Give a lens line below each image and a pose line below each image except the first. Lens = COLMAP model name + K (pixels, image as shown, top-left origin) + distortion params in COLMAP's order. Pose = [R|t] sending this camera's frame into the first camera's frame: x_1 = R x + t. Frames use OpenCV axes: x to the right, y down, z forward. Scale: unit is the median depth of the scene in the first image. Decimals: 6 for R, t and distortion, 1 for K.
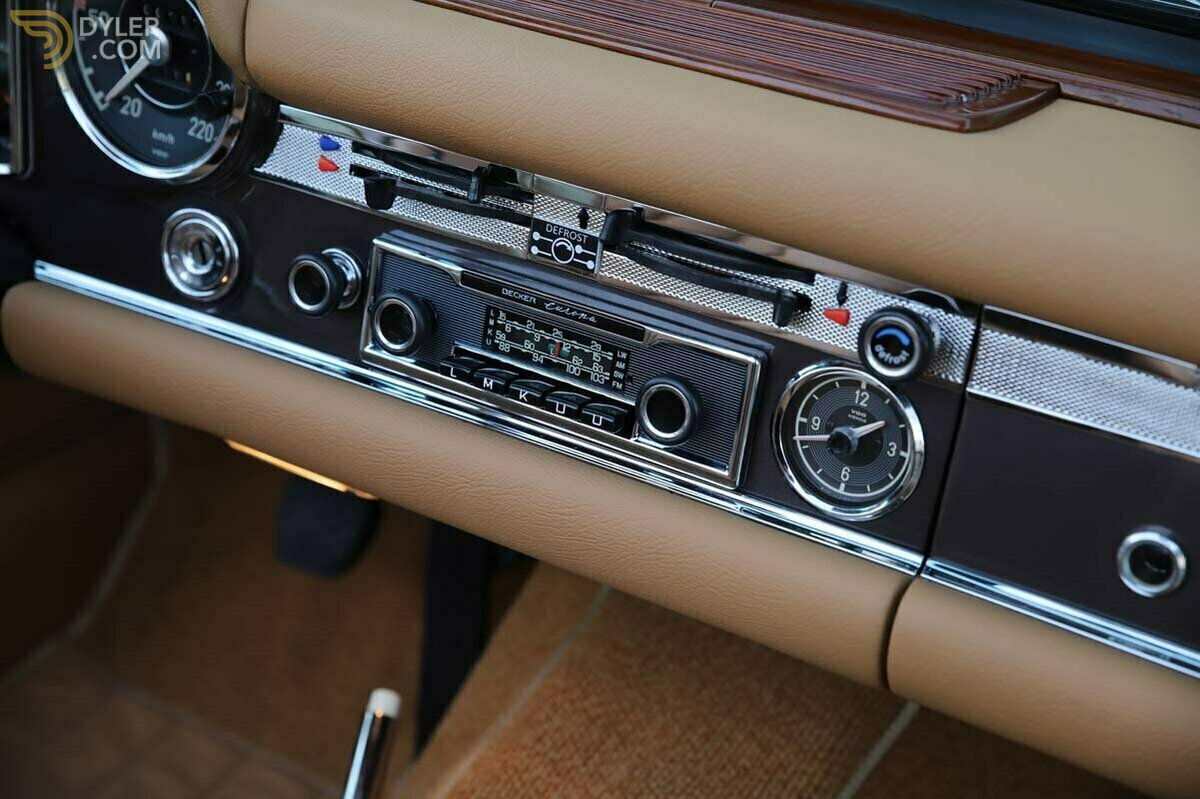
lens RADIAL K [[1911.1, 0, 599.7], [0, 1911.1, 390.0], [0, 0, 1]] dist [0.109920, 0.000000]
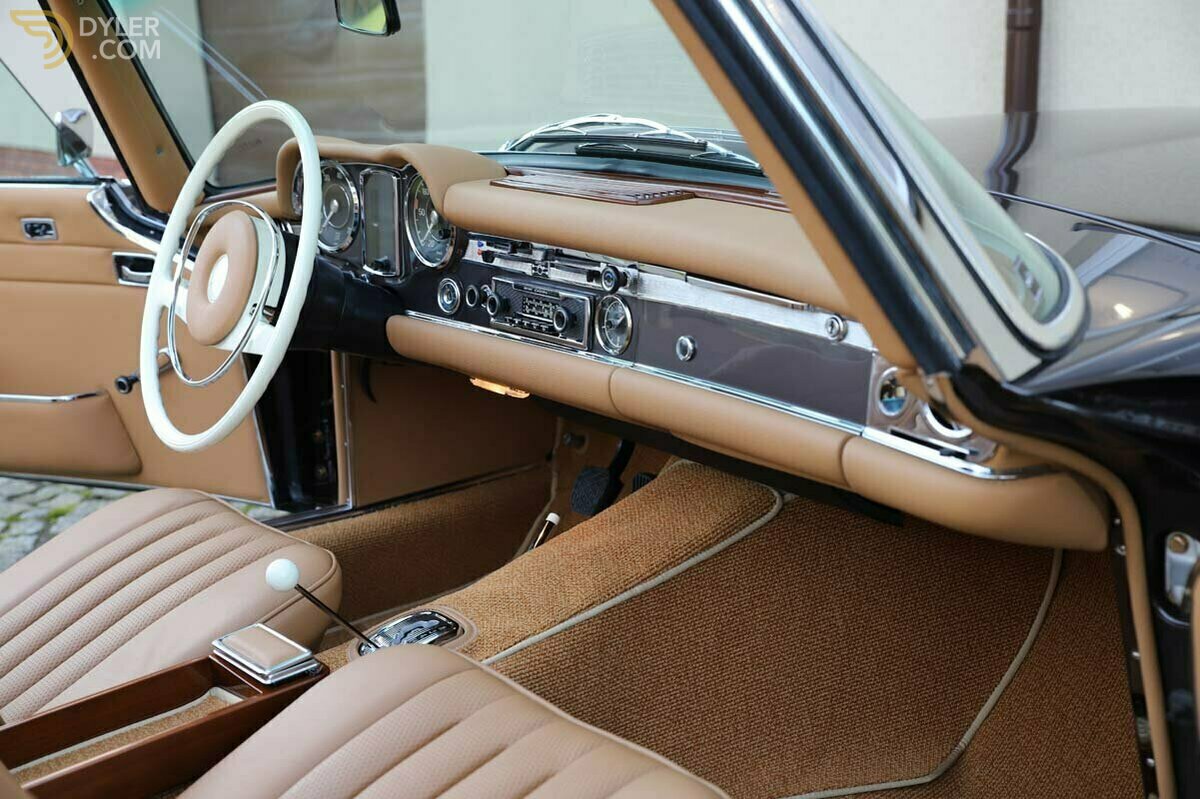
lens RADIAL K [[1691.9, 0, 602.7], [0, 1691.9, 400.0], [0, 0, 1]] dist [0.065004, 0.000000]
pose [[0.915965, -0.022689, -0.400616, 0.979287], [-0.060680, 0.979085, -0.194190, 0.545673], [0.396643, 0.202181, 0.895431, -1.021201]]
